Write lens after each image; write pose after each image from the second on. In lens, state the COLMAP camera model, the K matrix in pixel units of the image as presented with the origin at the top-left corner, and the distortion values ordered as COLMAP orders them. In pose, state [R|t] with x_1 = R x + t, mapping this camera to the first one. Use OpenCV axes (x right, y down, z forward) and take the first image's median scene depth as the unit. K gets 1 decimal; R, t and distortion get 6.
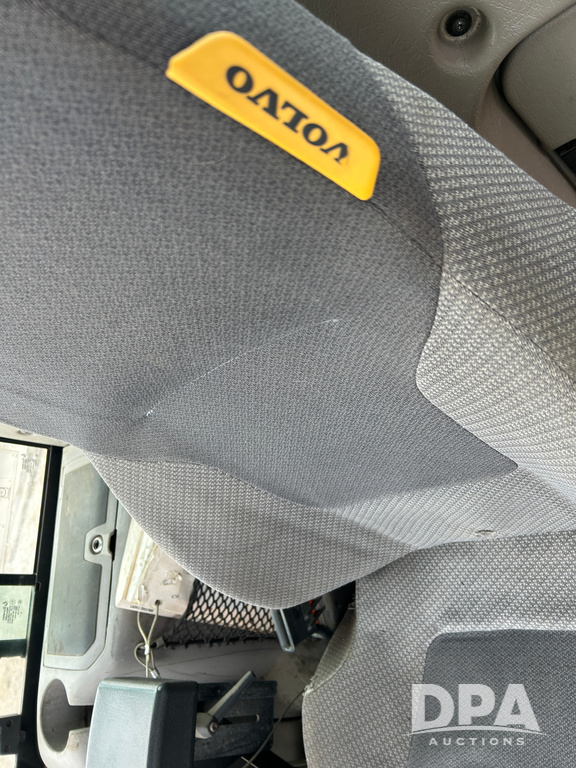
lens RADIAL K [[532.0, 0, 288.0], [0, 532.0, 384.0], [0, 0, 1]] dist [0.000903, -0.032890]
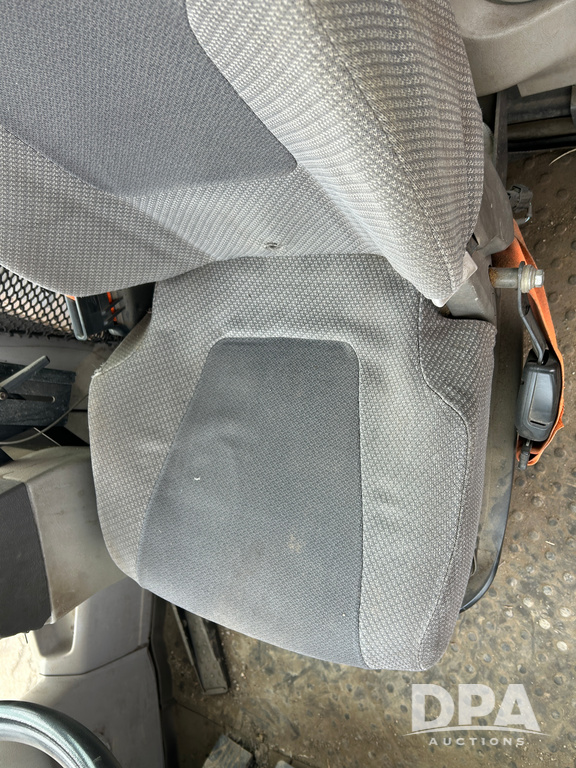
lens RADIAL K [[532.0, 0, 288.0], [0, 532.0, 384.0], [0, 0, 1]] dist [0.000903, -0.032890]
pose [[0.959882, 0.103206, 0.260719, 0.131547], [-0.201189, 0.901153, 0.383988, 0.100053], [-0.195318, -0.421037, 0.885765, -0.049360]]
